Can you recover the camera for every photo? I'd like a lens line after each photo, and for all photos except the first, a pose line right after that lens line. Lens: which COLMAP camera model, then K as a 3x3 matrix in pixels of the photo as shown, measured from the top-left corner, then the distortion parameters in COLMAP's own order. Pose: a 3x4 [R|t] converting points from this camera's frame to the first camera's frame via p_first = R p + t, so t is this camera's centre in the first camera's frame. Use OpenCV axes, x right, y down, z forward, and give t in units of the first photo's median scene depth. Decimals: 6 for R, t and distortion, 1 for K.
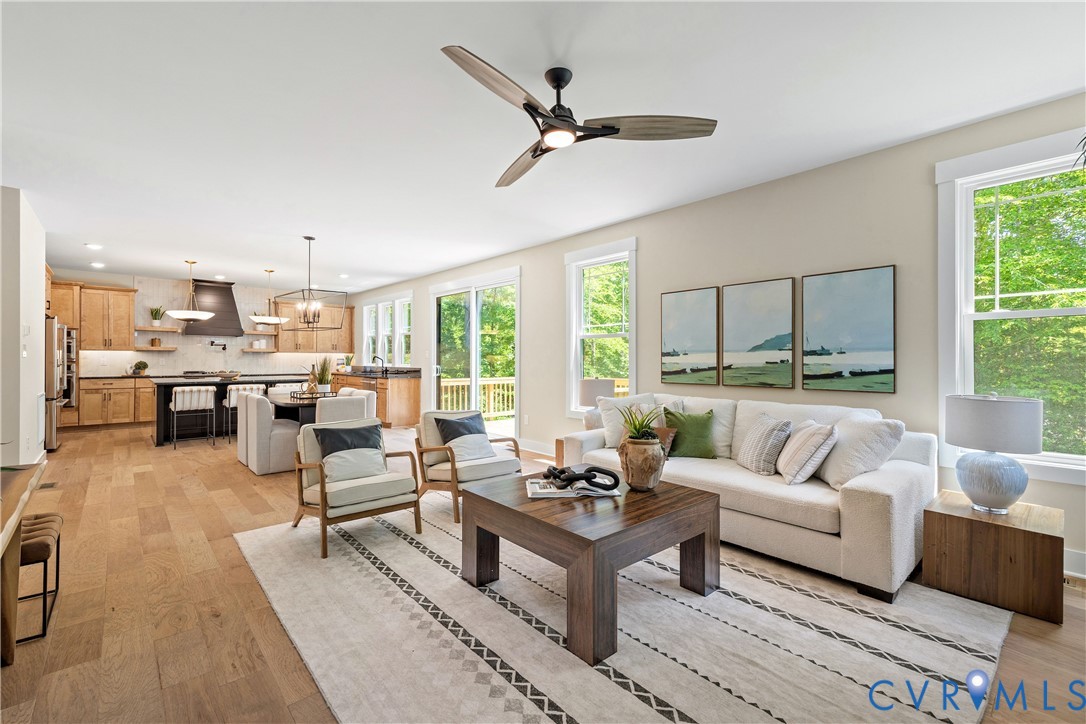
lens RADIAL K [[458.1, 0, 546.0], [0, 458.1, 357.3], [0, 0, 1]] dist [0.001710, 0.000033]
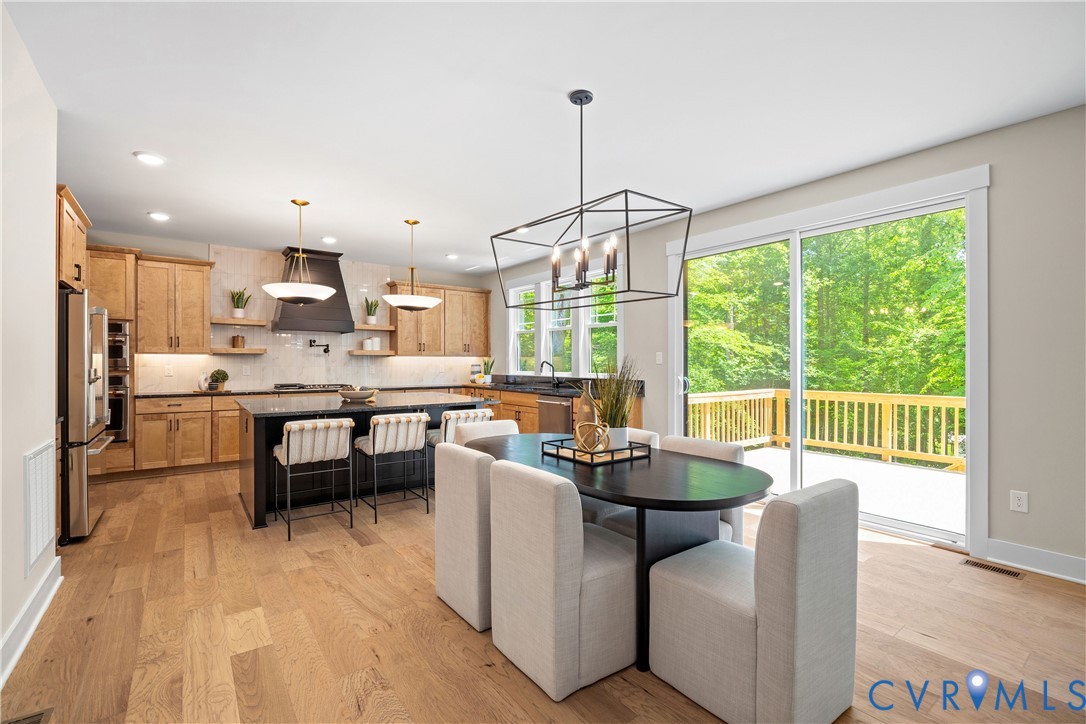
lens RADIAL K [[476.9, 0, 543.0], [0, 476.9, 362.0], [0, 0, 1]] dist [-0.012865, 0.000230]
pose [[0.994629, -0.003253, -0.103448, -0.350773], [0.003520, 0.999991, 0.002397, -0.002902], [0.103440, -0.002748, 0.994632, 0.370897]]
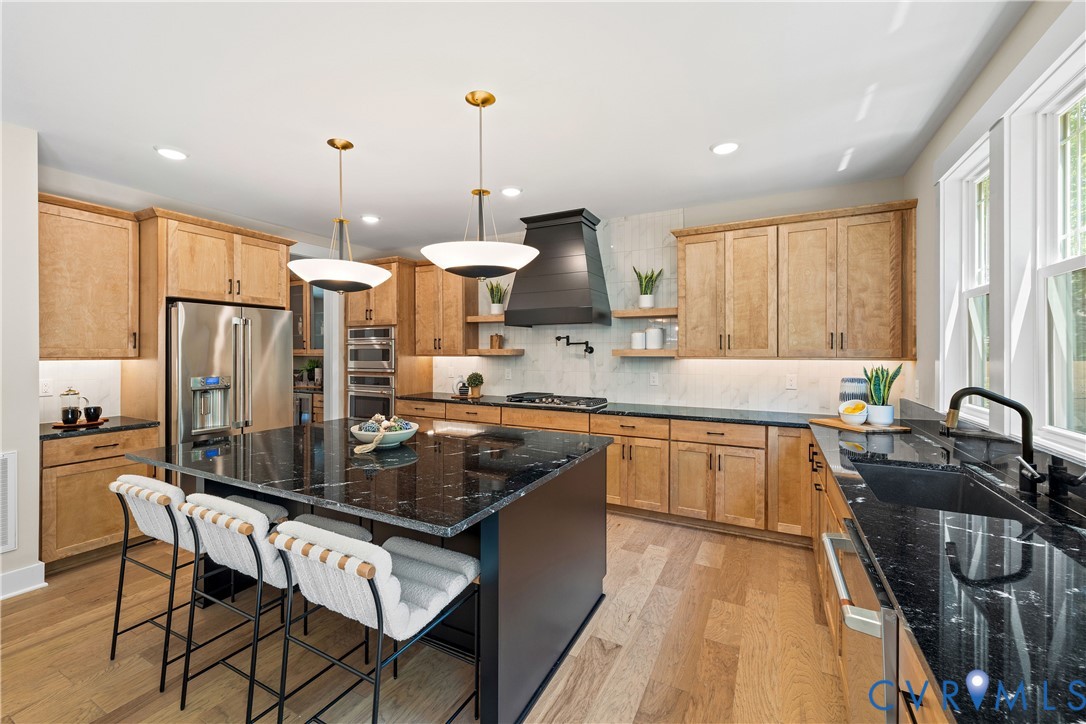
lens RADIAL K [[462.1, 0, 514.7], [0, 462.1, 354.5], [0, 0, 1]] dist [0.000783, 0.000050]
pose [[0.310459, -0.002857, -0.950582, -0.289828], [-0.001300, 0.999993, -0.003430, -0.014657], [0.950586, 0.002301, 0.310453, 0.887996]]
